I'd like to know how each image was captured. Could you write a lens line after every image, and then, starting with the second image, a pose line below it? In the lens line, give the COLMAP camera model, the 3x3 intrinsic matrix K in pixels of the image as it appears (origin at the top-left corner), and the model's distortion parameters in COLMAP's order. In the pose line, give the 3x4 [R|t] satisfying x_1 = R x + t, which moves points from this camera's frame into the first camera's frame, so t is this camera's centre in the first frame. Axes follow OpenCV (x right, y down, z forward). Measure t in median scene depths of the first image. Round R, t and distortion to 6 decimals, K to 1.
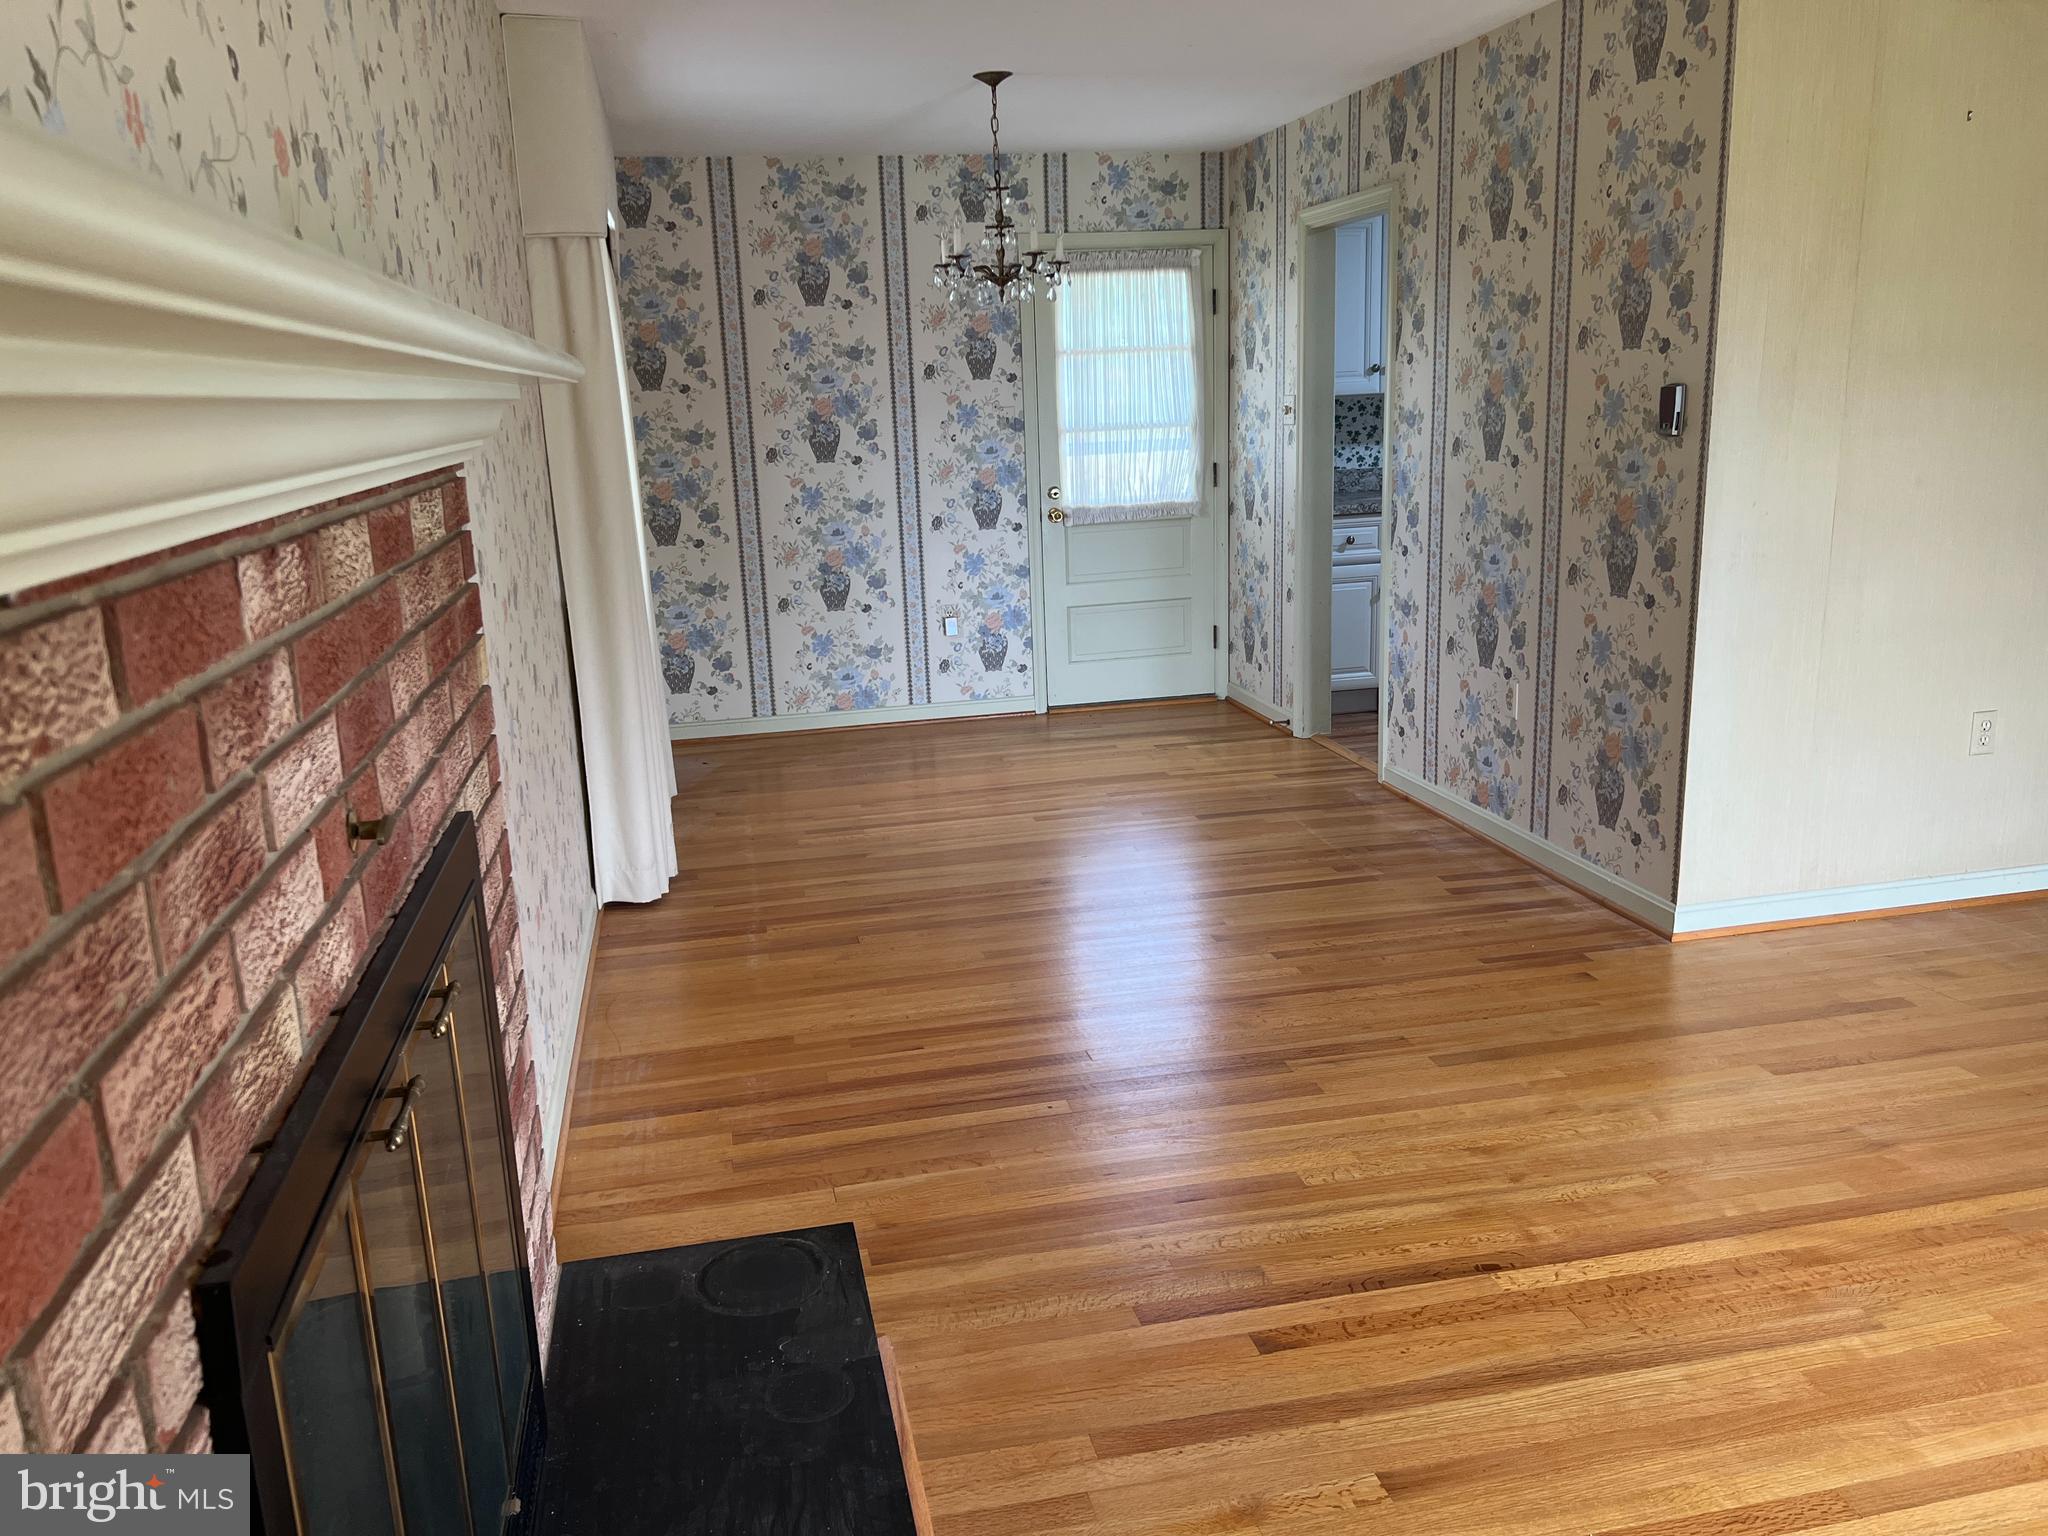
lens RADIAL K [[1489.8, 0, 1024.0], [0, 1489.8, 768.0], [0, 0, 1]] dist [0.004253, 0.001249]
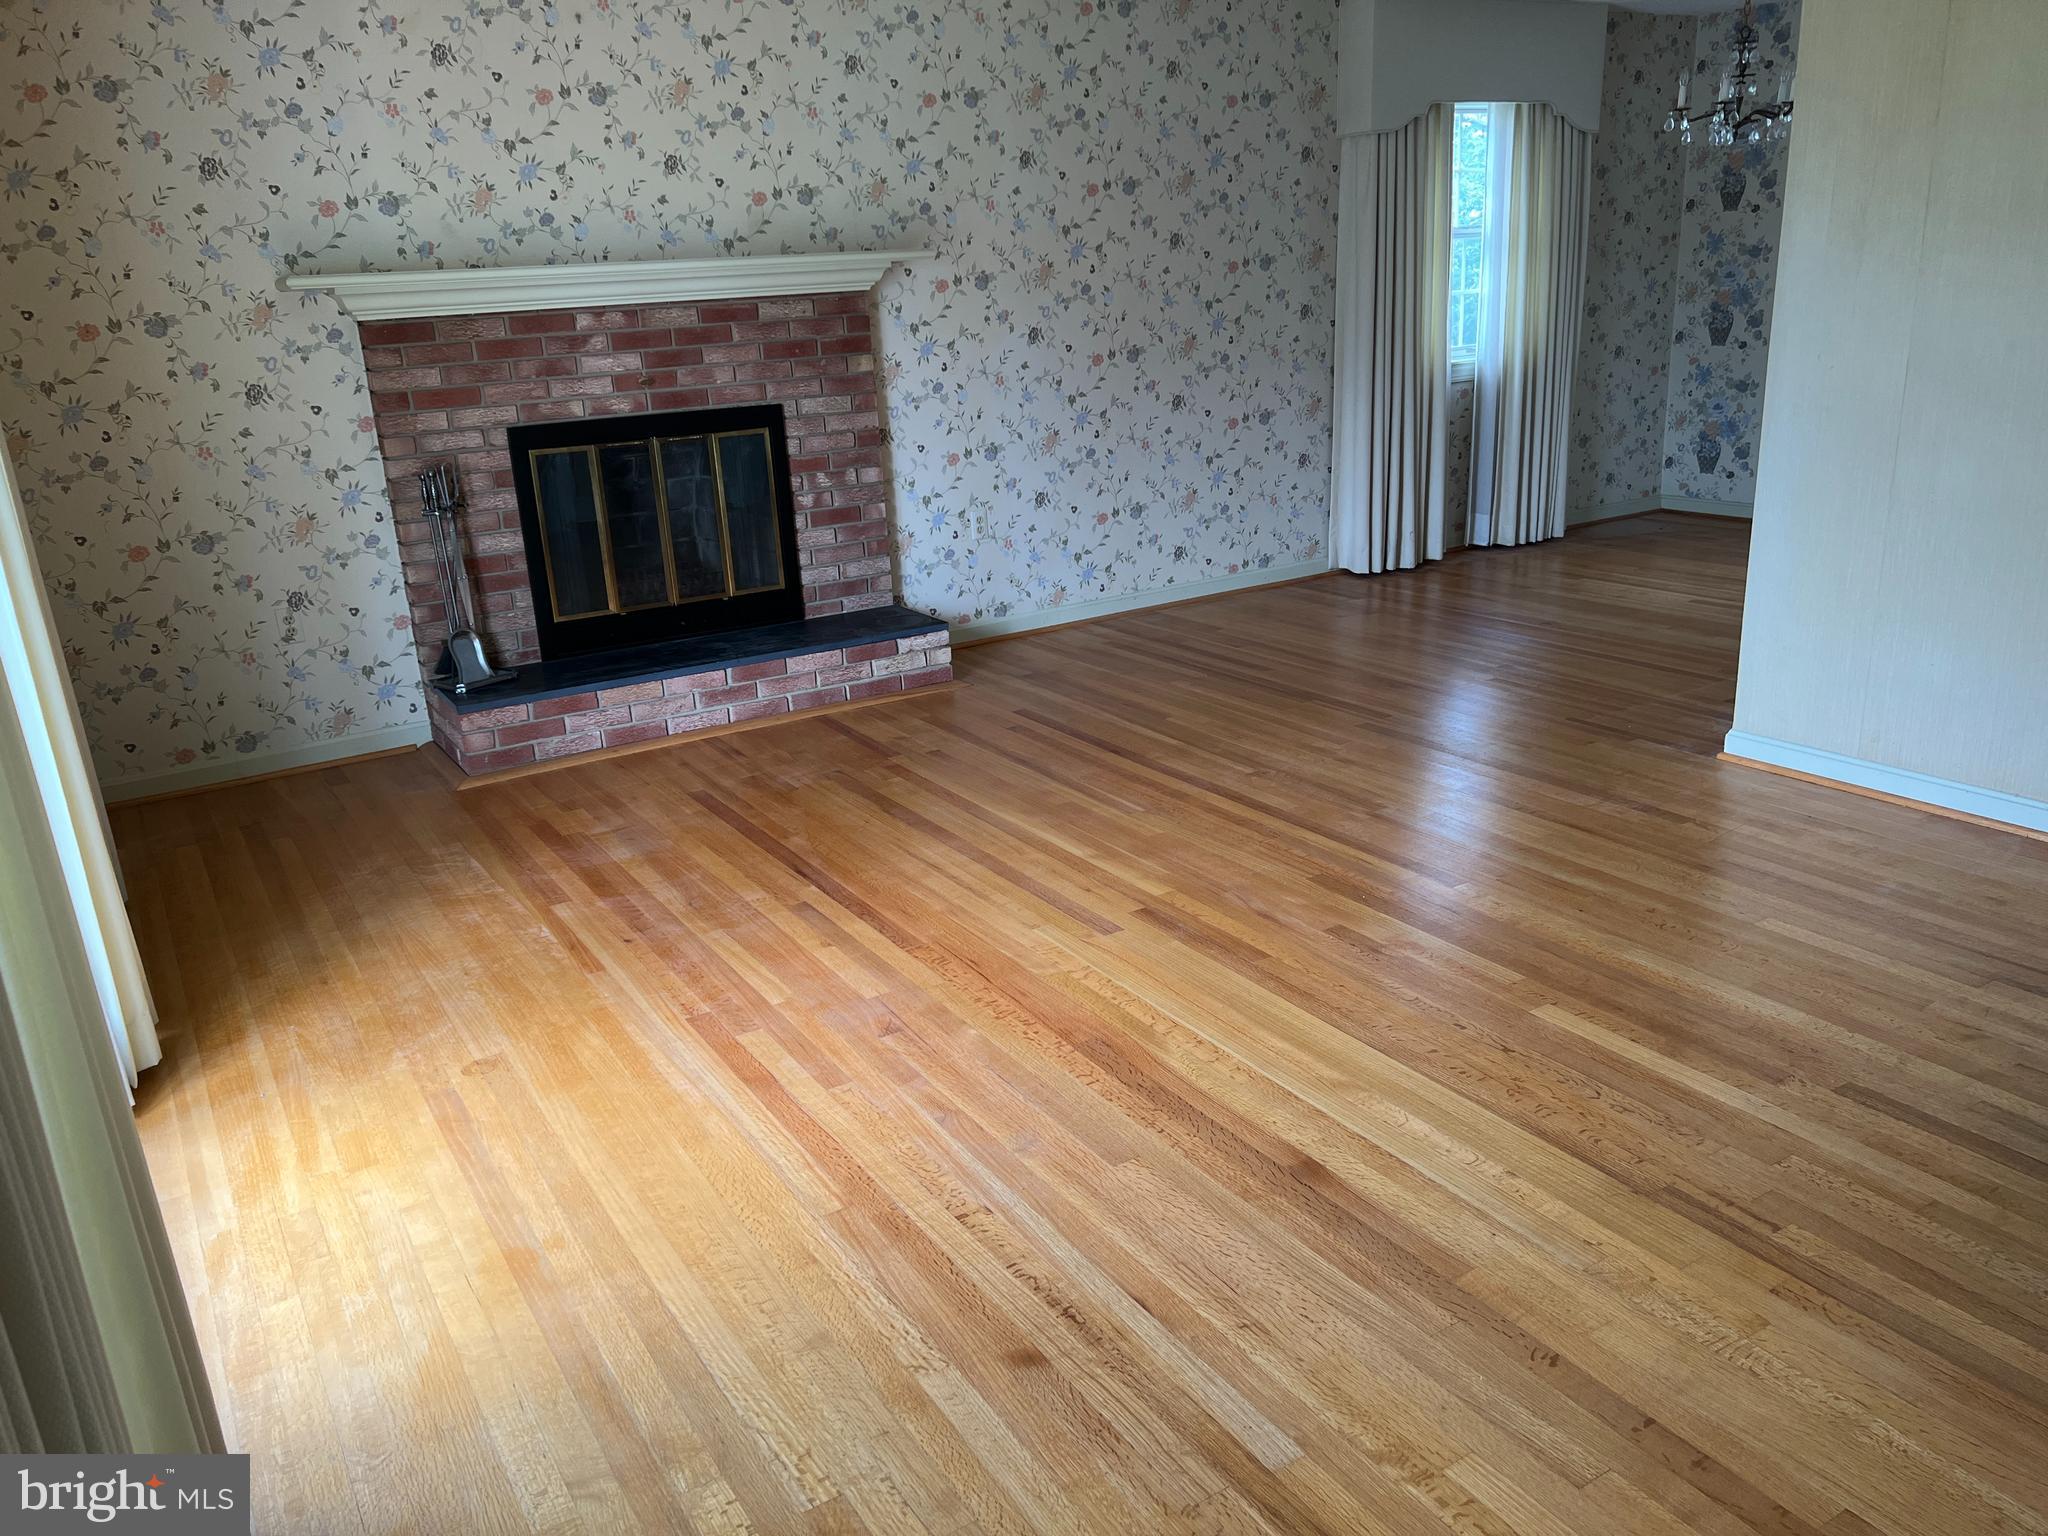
lens RADIAL K [[1489.8, 0, 1024.0], [0, 1489.8, 768.0], [0, 0, 1]] dist [0.004253, 0.001249]
pose [[0.365438, 0.316490, -0.875379, 1.461800], [-0.190564, 0.945942, 0.262449, -0.085212], [0.911120, 0.070907, 0.405995, 0.110887]]
